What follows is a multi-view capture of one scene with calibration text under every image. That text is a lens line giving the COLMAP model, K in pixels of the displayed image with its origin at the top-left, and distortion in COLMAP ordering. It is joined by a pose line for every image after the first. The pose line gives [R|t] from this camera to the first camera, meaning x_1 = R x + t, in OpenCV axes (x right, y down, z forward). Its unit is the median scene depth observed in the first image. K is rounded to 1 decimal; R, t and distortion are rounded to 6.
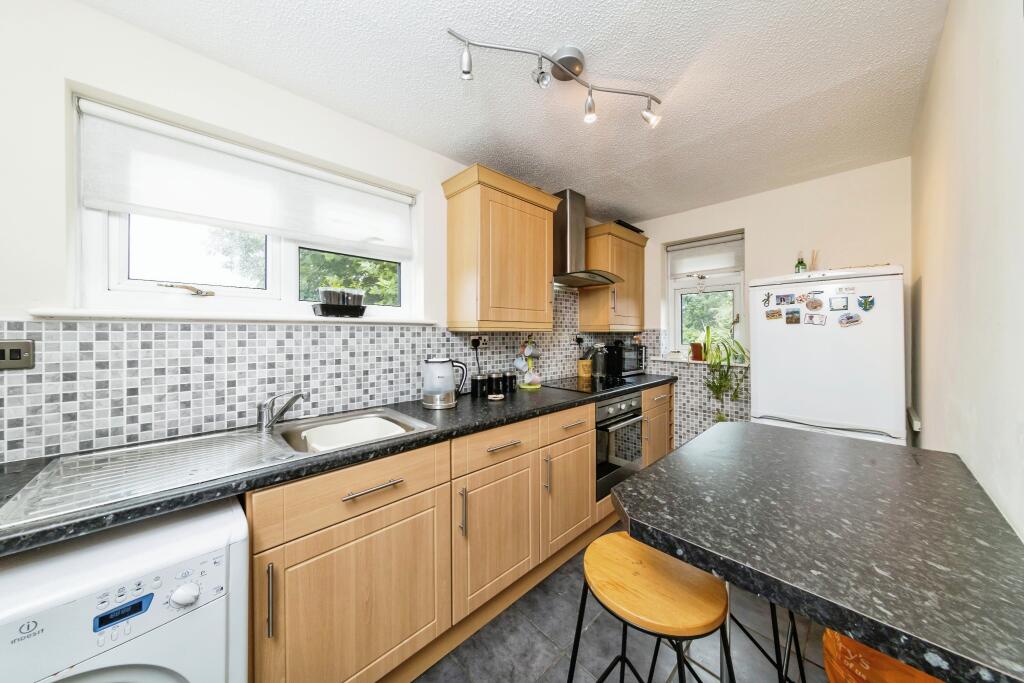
lens RADIAL K [[334.2, 0, 512.4], [0, 334.2, 331.7], [0, 0, 1]] dist [0.000991, 0.000105]
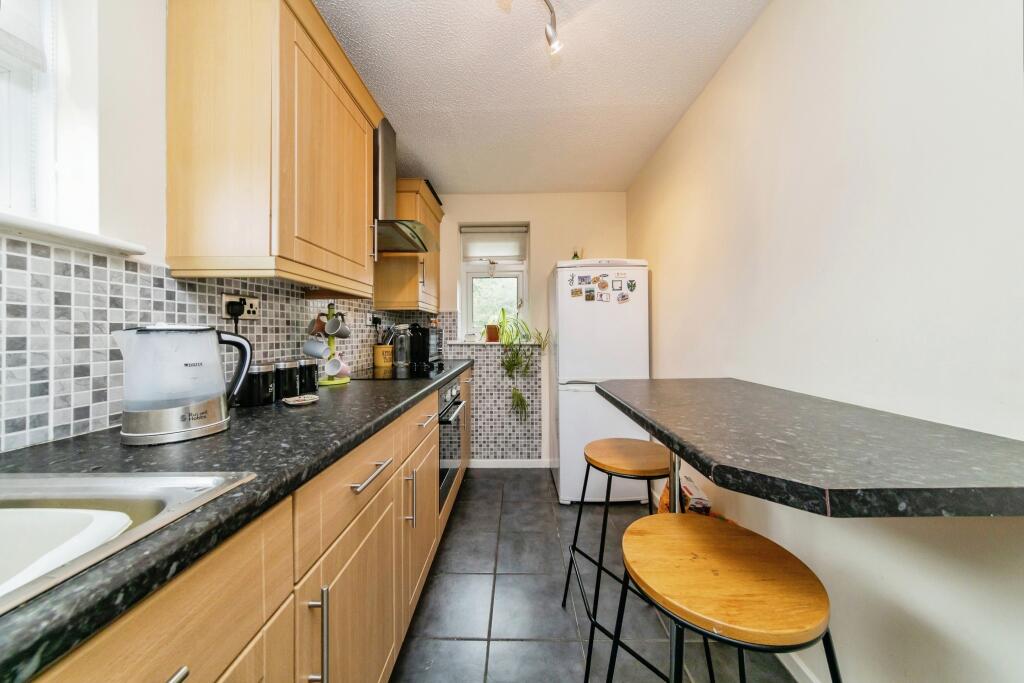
lens RADIAL K [[334.2, 0, 512.4], [0, 334.2, 331.7], [0, 0, 1]] dist [0.000991, 0.000105]
pose [[0.702143, -0.004655, 0.712021, -0.176968], [0.007871, 0.999968, -0.001225, 0.073883], [-0.711992, 0.006465, 0.702158, 0.304433]]
